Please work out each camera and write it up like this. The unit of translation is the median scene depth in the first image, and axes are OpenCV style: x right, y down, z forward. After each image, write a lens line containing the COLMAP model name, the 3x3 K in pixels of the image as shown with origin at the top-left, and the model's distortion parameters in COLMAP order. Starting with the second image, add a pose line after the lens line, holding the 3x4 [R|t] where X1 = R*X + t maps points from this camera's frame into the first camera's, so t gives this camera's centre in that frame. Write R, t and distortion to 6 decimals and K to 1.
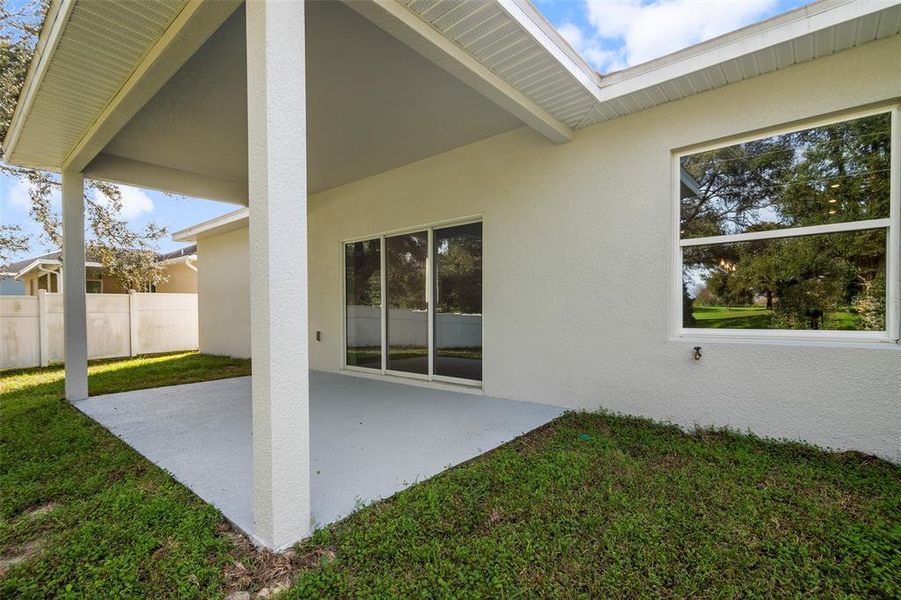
lens RADIAL K [[409.0, 0, 452.9], [0, 409.0, 294.2], [0, 0, 1]] dist [0.001175, -0.000616]
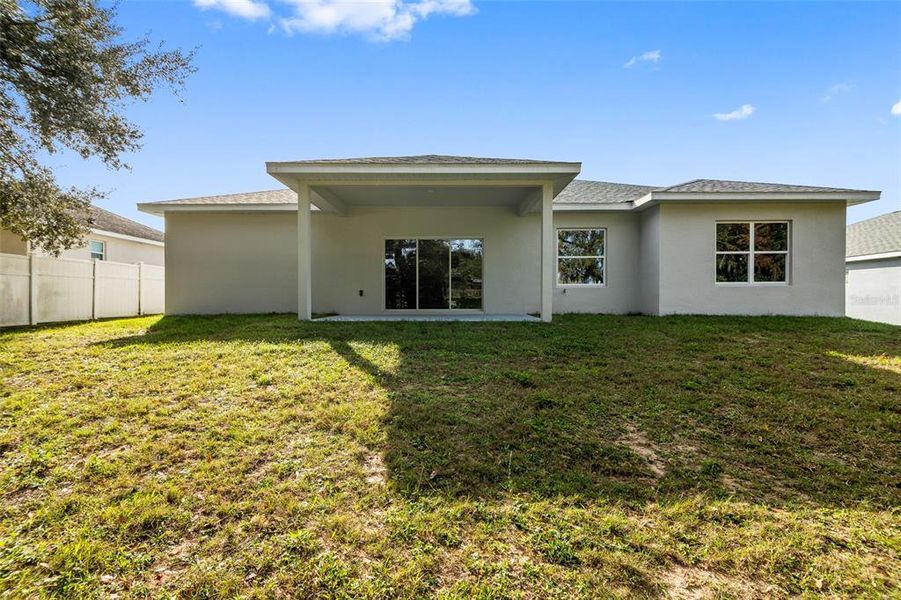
lens RADIAL K [[409.0, 0, 452.9], [0, 409.0, 294.2], [0, 0, 1]] dist [0.001175, -0.000616]
pose [[0.773971, 0.019216, 0.632929, -0.661615], [-0.027997, 0.999600, 0.003887, 0.056132], [-0.632602, -0.020729, 0.774200, -0.294295]]
